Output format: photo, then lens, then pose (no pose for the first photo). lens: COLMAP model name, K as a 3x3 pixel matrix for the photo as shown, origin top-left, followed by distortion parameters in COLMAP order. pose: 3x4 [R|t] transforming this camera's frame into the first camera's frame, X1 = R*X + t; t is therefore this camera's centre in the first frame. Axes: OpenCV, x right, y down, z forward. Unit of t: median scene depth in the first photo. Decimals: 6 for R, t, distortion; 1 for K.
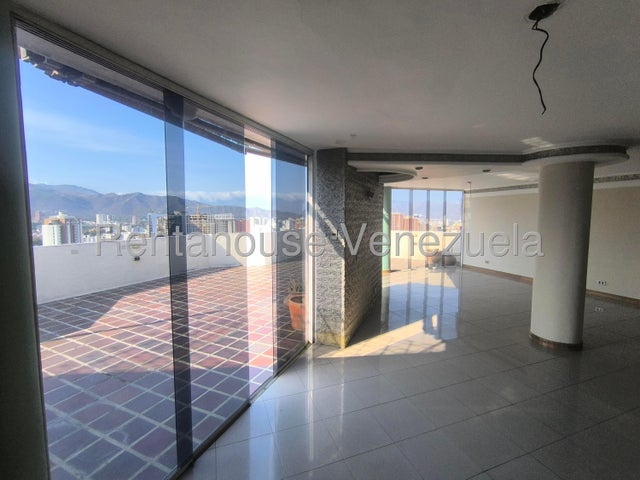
lens RADIAL K [[293.4, 0, 320.6], [0, 293.4, 234.7], [0, 0, 1]] dist [-0.035927, 0.023071]
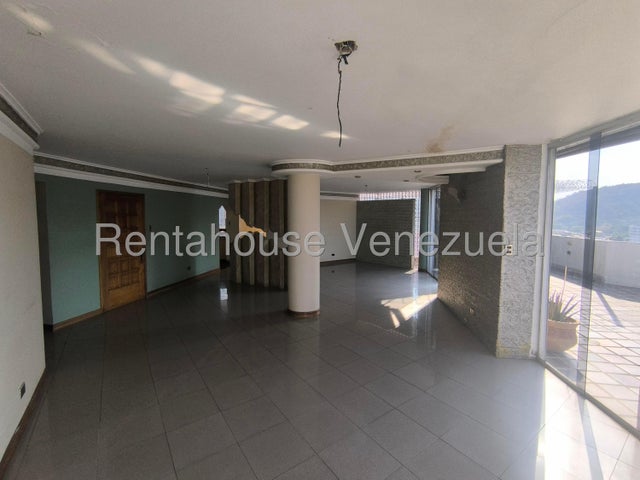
lens RADIAL K [[293.4, 0, 320.6], [0, 293.4, 234.7], [0, 0, 1]] dist [-0.035927, 0.023071]
pose [[-0.966463, 0.009905, -0.256616, 1.109504], [-0.024222, 0.991285, 0.129488, -0.145385], [0.255663, 0.131361, -0.957800, 2.307569]]
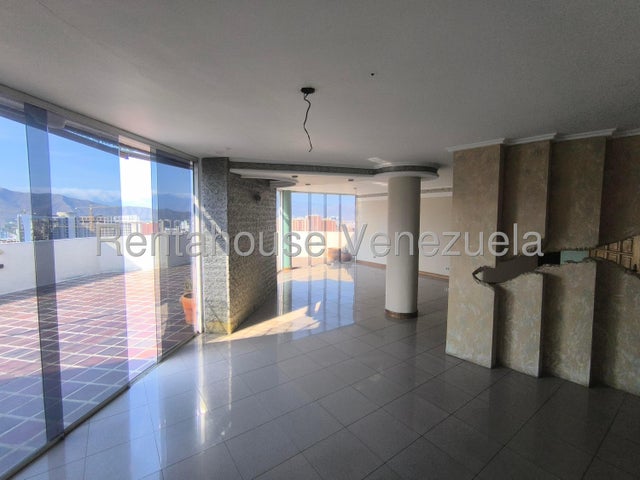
lens RADIAL K [[292.3, 0, 322.5], [0, 292.3, 238.0], [0, 0, 1]] dist [-0.015663, 0.006244]
pose [[0.962420, -0.017409, 0.271006, 0.118787], [0.016294, 0.999847, 0.006362, 0.015906], [-0.271075, -0.001707, 0.962557, -0.177727]]
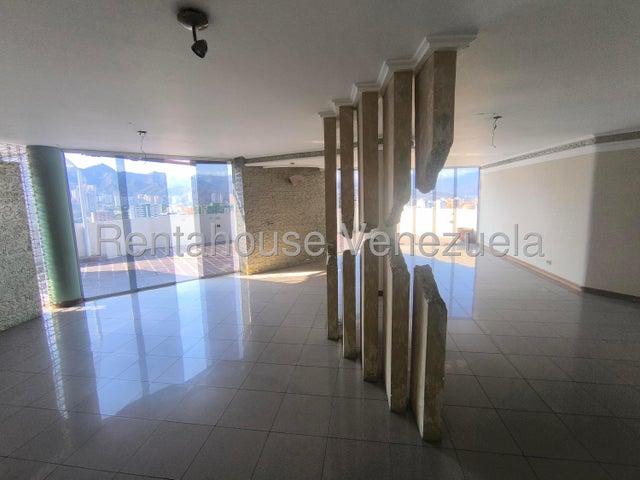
lens RADIAL K [[293.4, 0, 320.6], [0, 293.4, 234.7], [0, 0, 1]] dist [-0.035927, 0.023071]
pose [[0.875938, 0.041099, -0.480669, 1.209944], [-0.009754, 0.997670, 0.067529, 0.033665], [0.482324, -0.054463, 0.874298, -0.263106]]
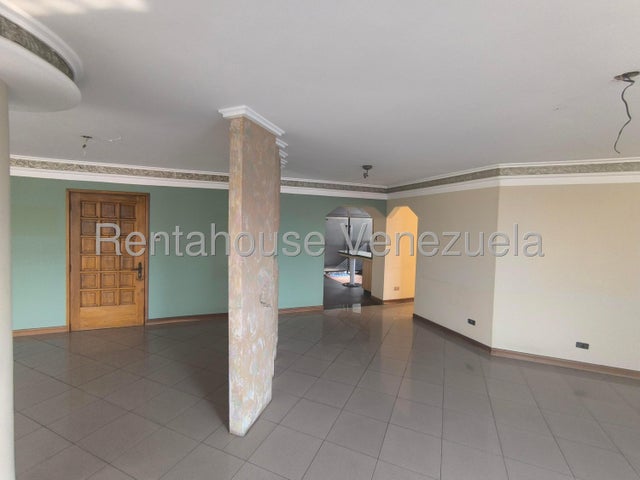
lens RADIAL K [[293.4, 0, 320.6], [0, 293.4, 234.7], [0, 0, 1]] dist [-0.035927, 0.023071]
pose [[-0.714100, -0.046997, 0.698464, 0.251896], [0.022464, 0.995692, 0.089964, -0.057182], [-0.699683, 0.079934, -0.709968, 0.927375]]
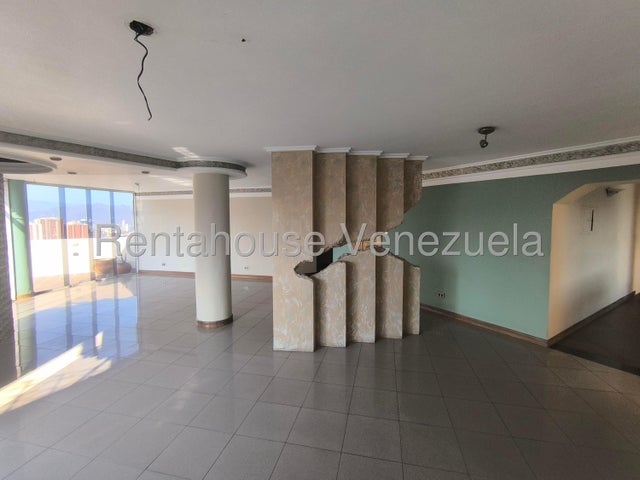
lens RADIAL K [[293.4, 0, 320.6], [0, 293.4, 234.7], [0, 0, 1]] dist [-0.035927, 0.023071]
pose [[0.541922, -0.051782, 0.838832, 0.050829], [0.064737, 0.997707, 0.019766, 0.013928], [-0.837932, 0.043592, 0.544031, -0.043920]]
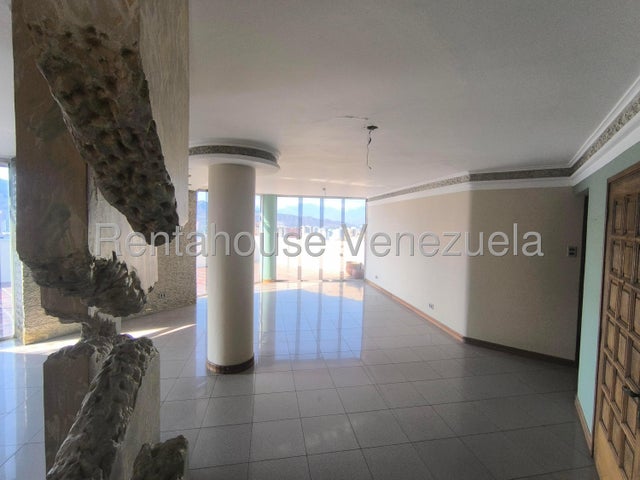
lens RADIAL K [[293.4, 0, 320.6], [0, 293.4, 234.7], [0, 0, 1]] dist [-0.035927, 0.023071]
pose [[0.983666, 0.027962, -0.177818, 1.251311], [-0.033719, 0.998998, -0.029435, -0.011920], [0.176817, 0.034950, 0.983623, 0.141819]]
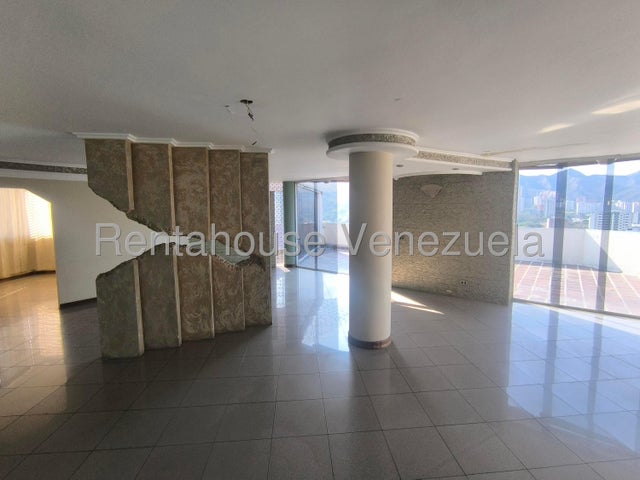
lens RADIAL K [[293.4, 0, 320.6], [0, 293.4, 234.7], [0, 0, 1]] dist [-0.035927, 0.023071]
pose [[-0.271884, 0.082025, -0.958828, 1.780390], [-0.062418, 0.992760, 0.102627, -0.066498], [0.960304, 0.087751, -0.264796, 1.082295]]
